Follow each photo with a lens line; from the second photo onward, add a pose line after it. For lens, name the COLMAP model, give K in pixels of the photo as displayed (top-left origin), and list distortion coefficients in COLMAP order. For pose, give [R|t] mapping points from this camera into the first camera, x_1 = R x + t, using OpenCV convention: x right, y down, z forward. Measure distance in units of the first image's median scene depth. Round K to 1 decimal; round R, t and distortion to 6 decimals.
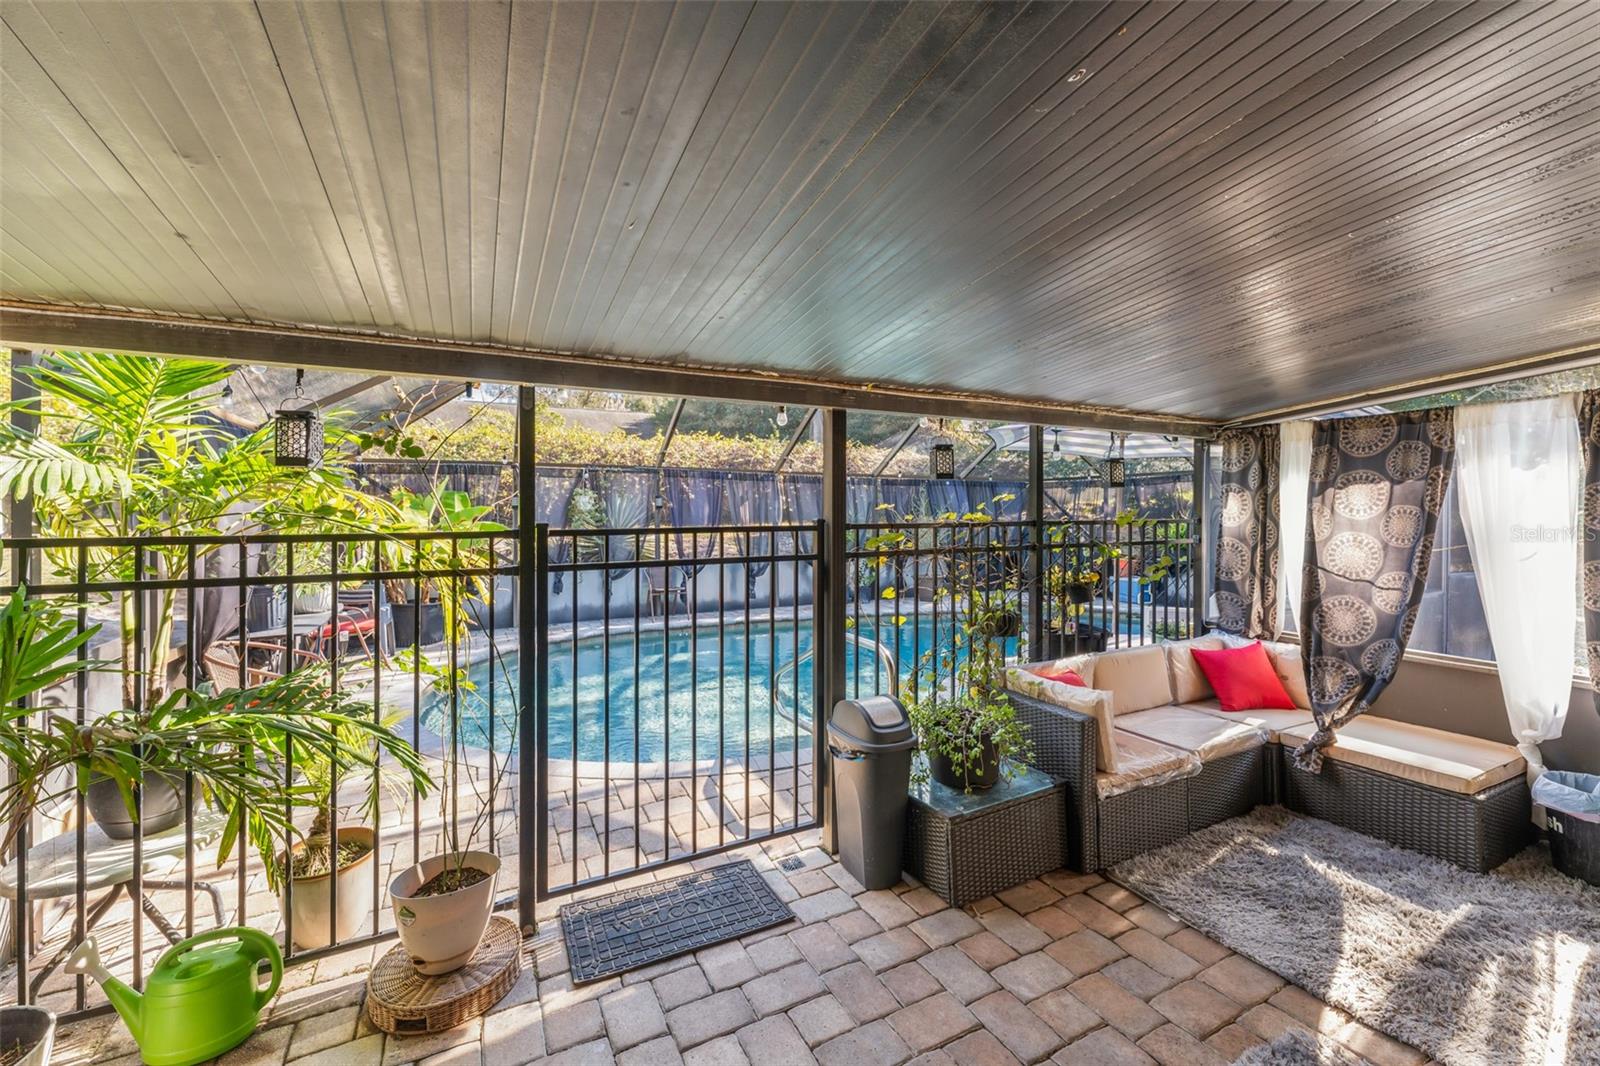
lens RADIAL K [[638.0, 0, 800.1], [0, 638.0, 520.9], [0, 0, 1]] dist [-0.000800, -0.000070]
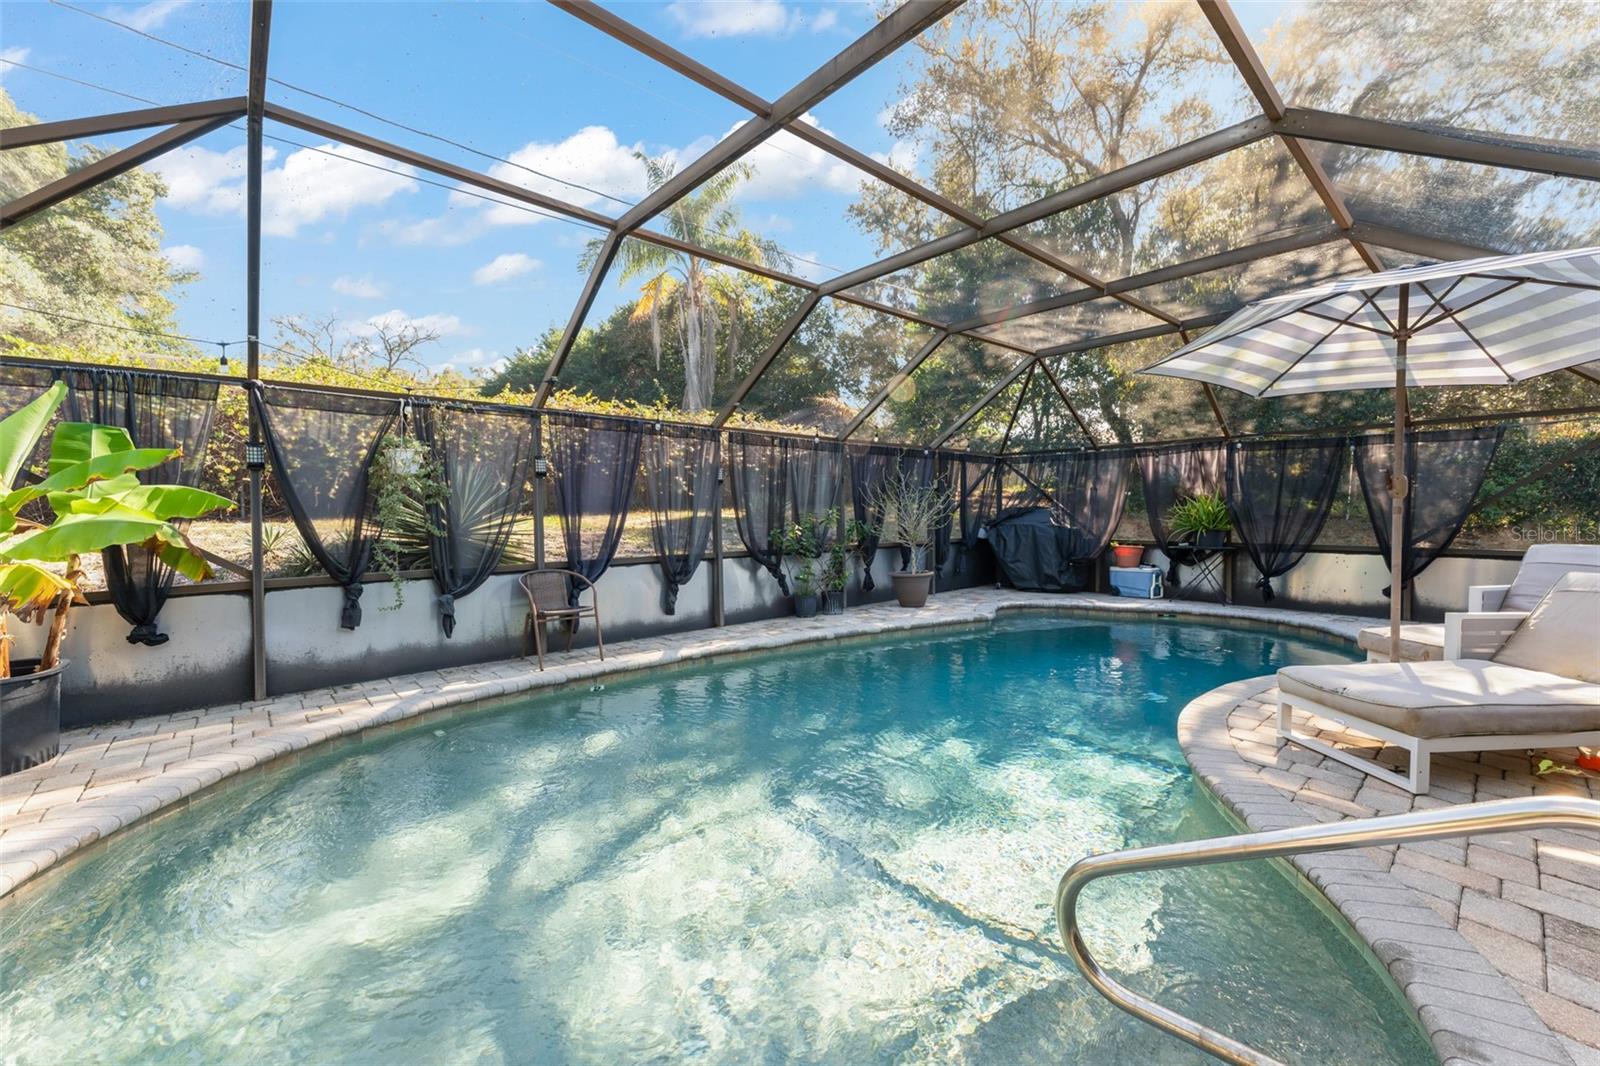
lens RADIAL K [[638.0, 0, 800.1], [0, 638.0, 520.9], [0, 0, 1]] dist [-0.000800, -0.000070]
pose [[0.968189, -0.015397, 0.249747, -0.129781], [0.014860, 0.999881, 0.004034, 0.022457], [-0.249780, -0.000194, 0.968303, 0.340215]]
